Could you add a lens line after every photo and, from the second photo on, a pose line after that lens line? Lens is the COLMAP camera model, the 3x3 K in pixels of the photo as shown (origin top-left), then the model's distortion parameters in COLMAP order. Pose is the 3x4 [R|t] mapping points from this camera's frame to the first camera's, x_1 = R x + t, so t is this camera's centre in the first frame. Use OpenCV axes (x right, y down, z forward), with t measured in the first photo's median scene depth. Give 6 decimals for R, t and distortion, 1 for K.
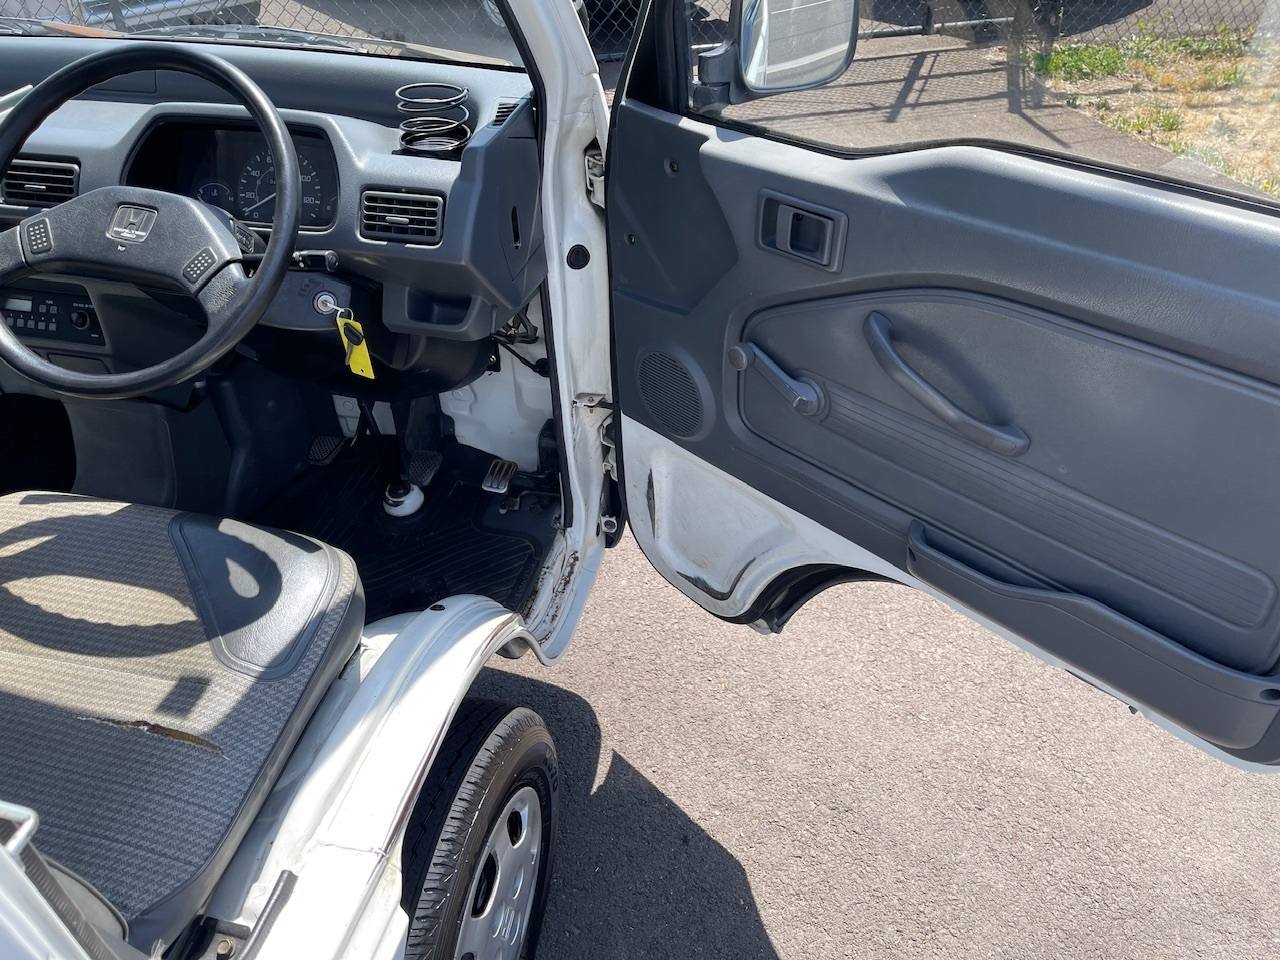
lens RADIAL K [[970.9, 0, 641.4], [0, 970.9, 473.4], [0, 0, 1]] dist [0.067042, -0.083415]
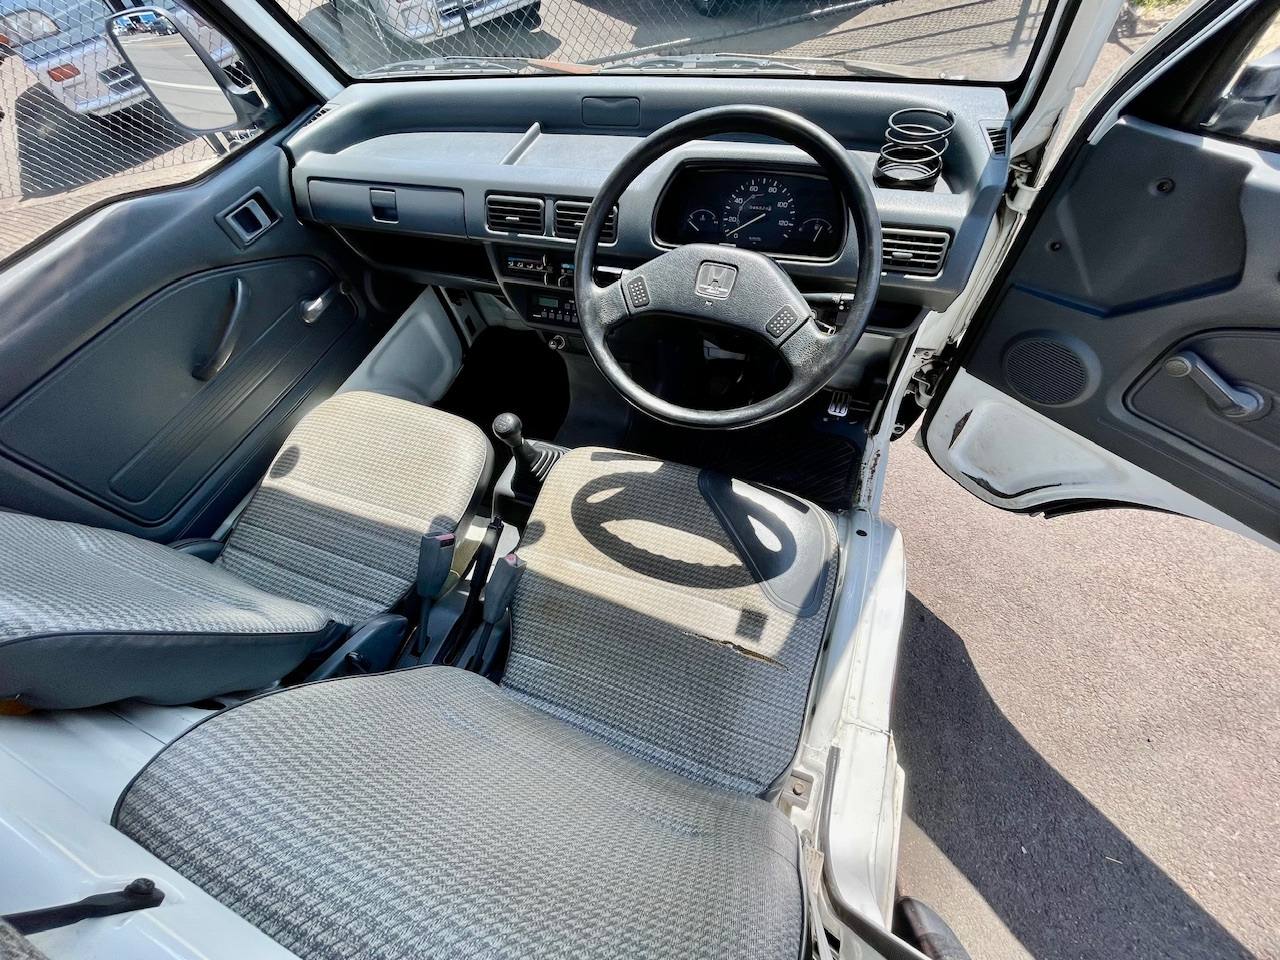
lens RADIAL K [[515.4, 0, 629.9], [0, 515.4, 475.9], [0, 0, 1]] dist [0.003100, -0.001838]
pose [[0.985293, 0.042739, -0.165444, -0.380349], [0.013332, 0.946036, 0.323787, -0.175396], [0.170355, -0.321231, 0.931552, 0.225579]]
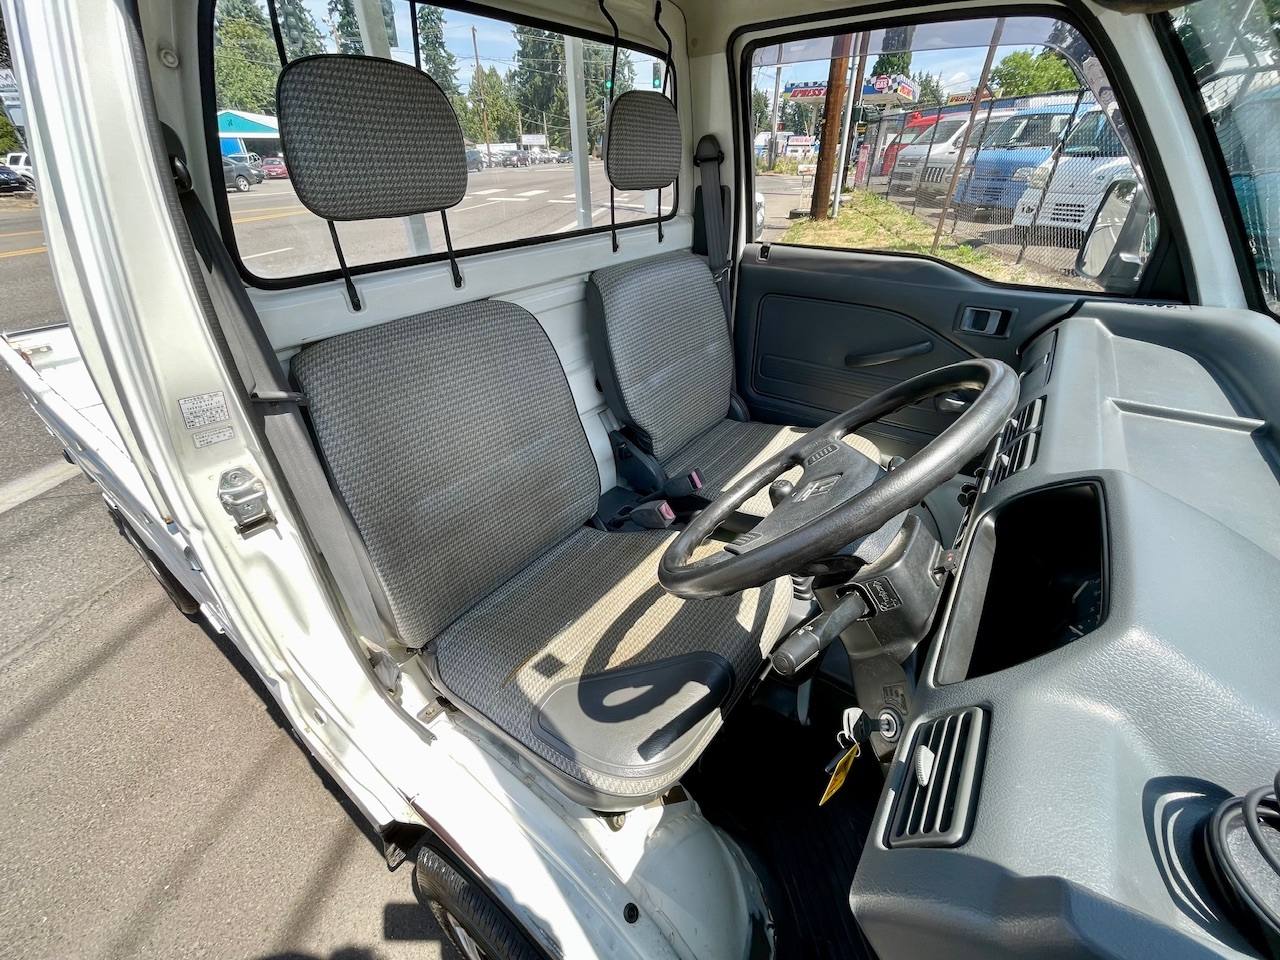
lens RADIAL K [[515.4, 0, 634.3], [0, 515.4, 483.8], [0, 0, 1]] dist [0.003100, -0.001838]
pose [[-0.384427, 0.511146, -0.768730, -0.033564], [-0.547754, 0.543997, 0.635636, -0.366529], [0.743089, 0.665431, 0.070855, 0.616195]]
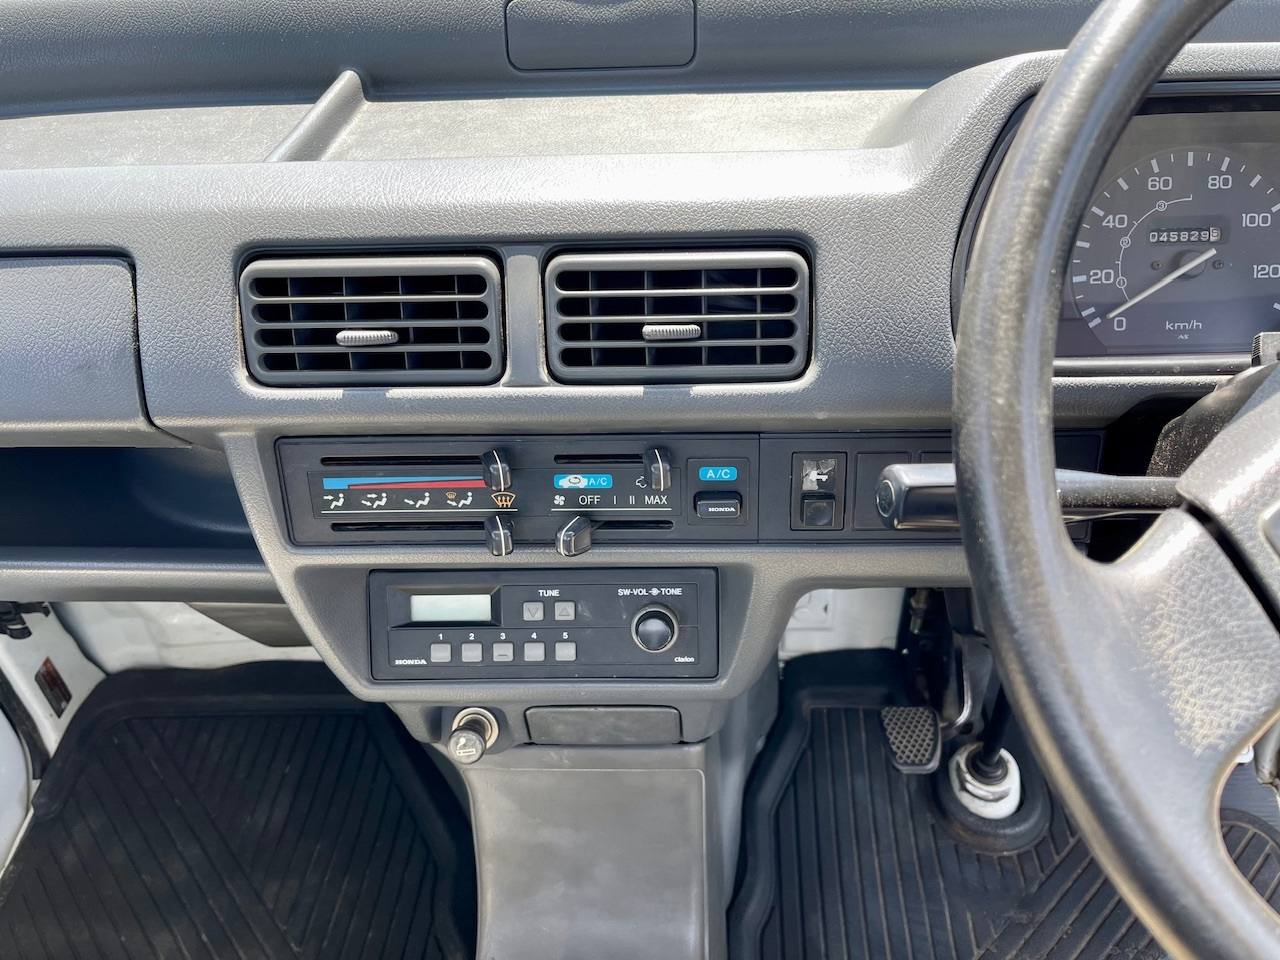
lens RADIAL K [[970.9, 0, 648.9], [0, 970.9, 481.6], [0, 0, 1]] dist [0.067042, -0.083415]
pose [[0.977217, -0.145668, 0.154363, -0.616218], [0.146104, 0.989232, 0.008578, -0.217272], [-0.153951, 0.014170, 0.987977, 0.593246]]
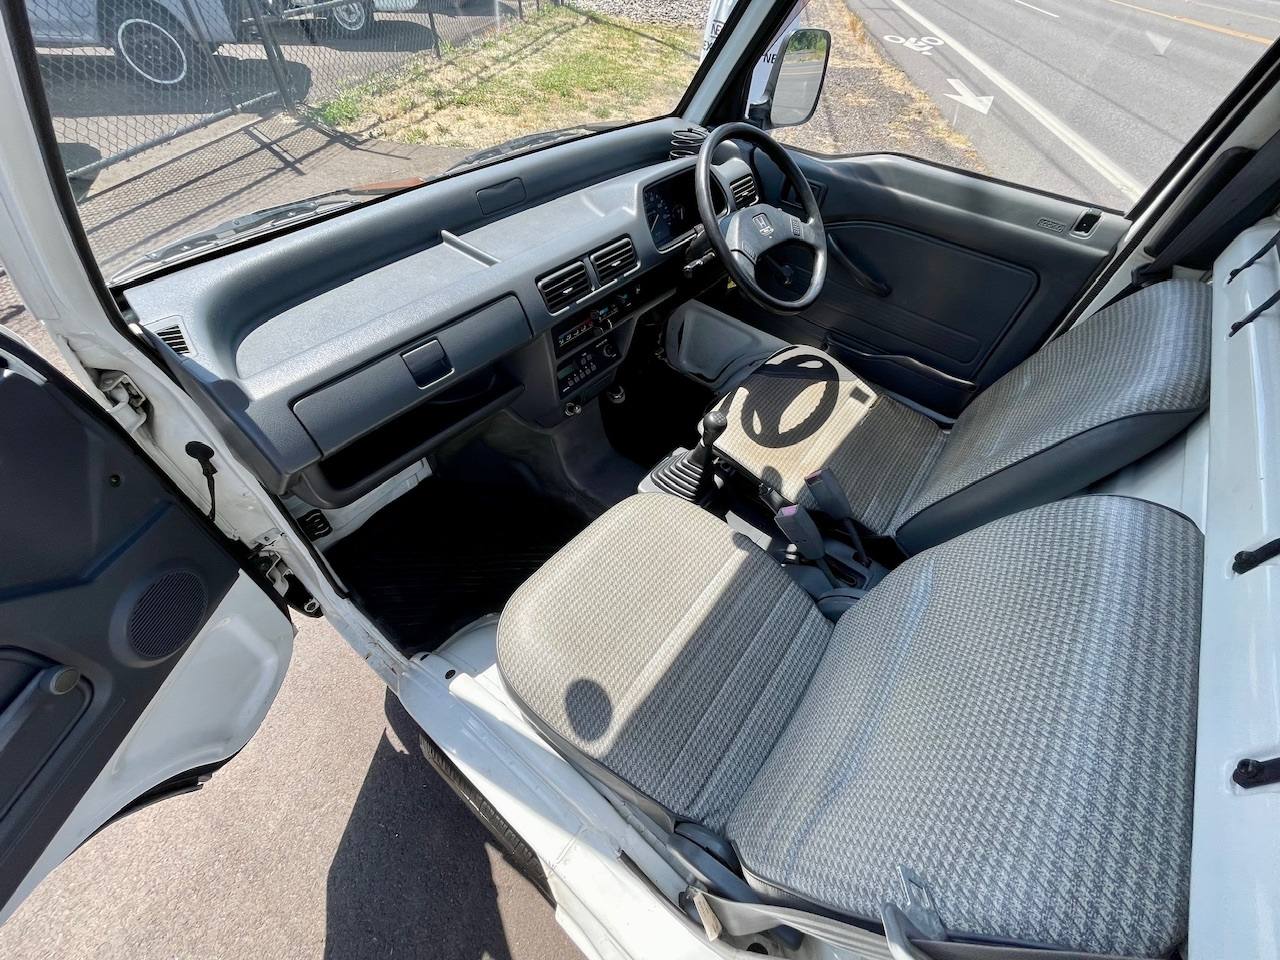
lens RADIAL K [[515.4, 0, 627.2], [0, 515.4, 479.8], [0, 0, 1]] dist [0.003100, -0.001838]
pose [[0.417400, -0.659707, 0.624952, -1.200549], [0.499283, 0.741110, 0.448857, -0.355290], [-0.759272, 0.124675, 0.638720, 0.463143]]
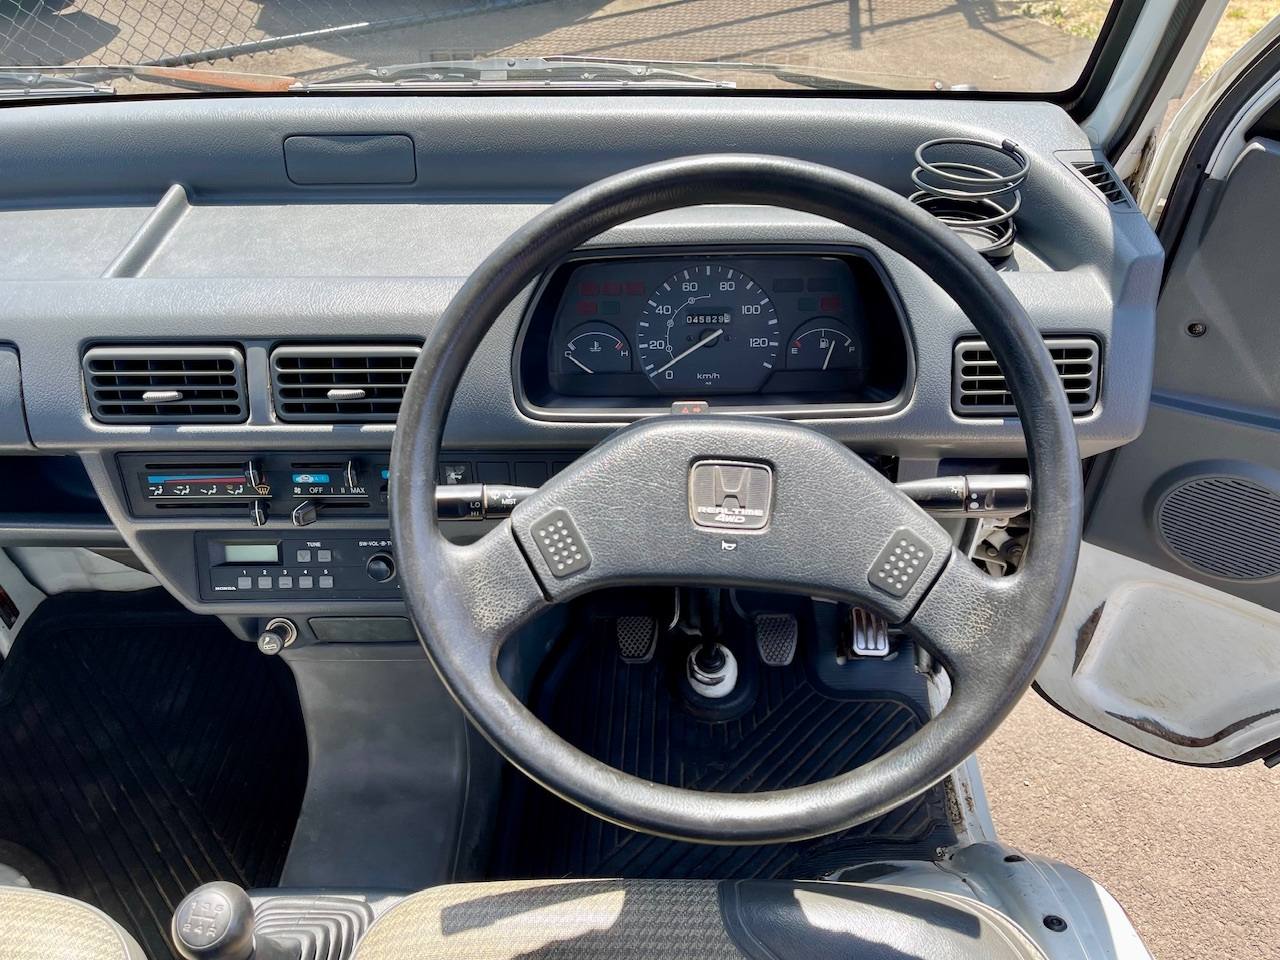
lens RADIAL K [[970.9, 0, 649.4], [0, 970.9, 475.9], [0, 0, 1]] dist [0.067042, -0.083415]
pose [[0.973575, -0.156919, 0.165914, -0.490124], [0.144015, 0.985725, 0.087209, -0.240279], [-0.177230, -0.061011, 0.982276, 0.354125]]
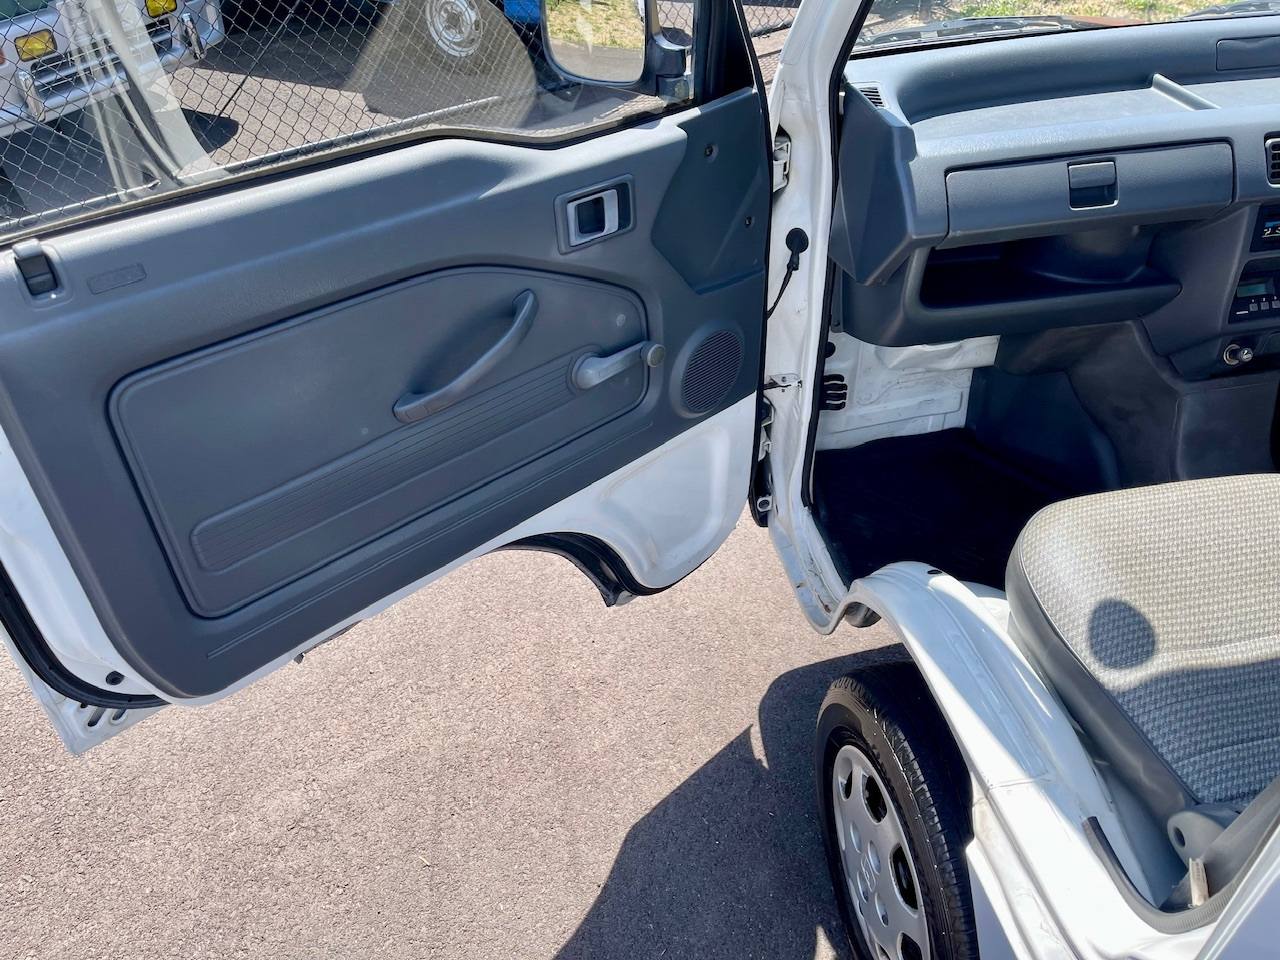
lens RADIAL K [[970.9, 0, 639.5], [0, 970.9, 490.8], [0, 0, 1]] dist [0.067042, -0.083415]
pose [[0.908404, -0.269437, 0.319697, -1.587734], [0.270055, 0.961871, 0.043303, -0.188199], [-0.319174, 0.046999, 0.946530, 0.269838]]
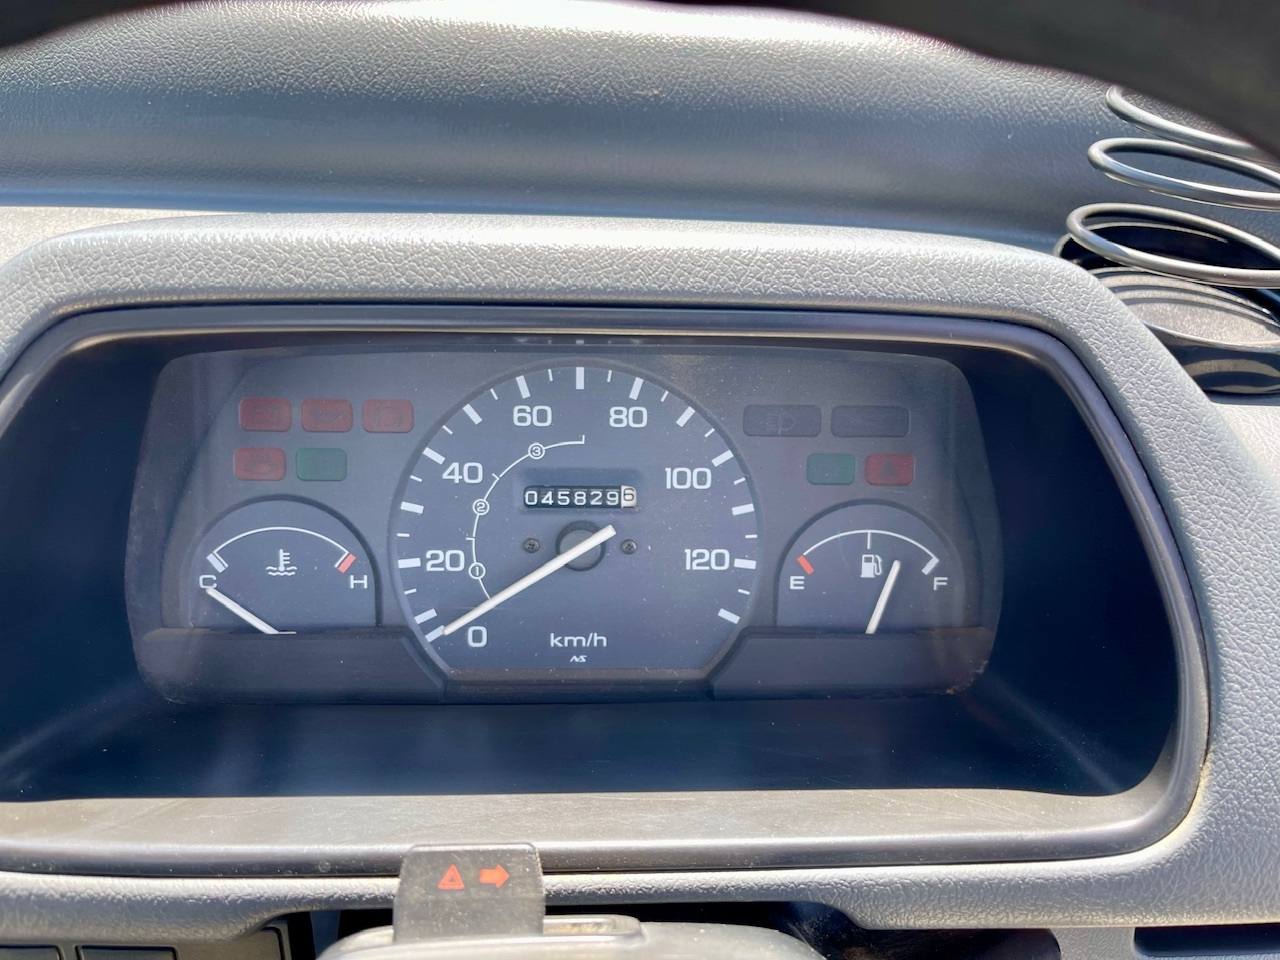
lens RADIAL K [[970.9, 0, 645.9], [0, 970.9, 470.3], [0, 0, 1]] dist [0.067042, -0.083415]
pose [[0.961002, -0.122894, 0.247733, -0.383520], [0.122759, 0.992307, 0.016052, -0.285787], [-0.247800, 0.014985, 0.968695, 0.706446]]
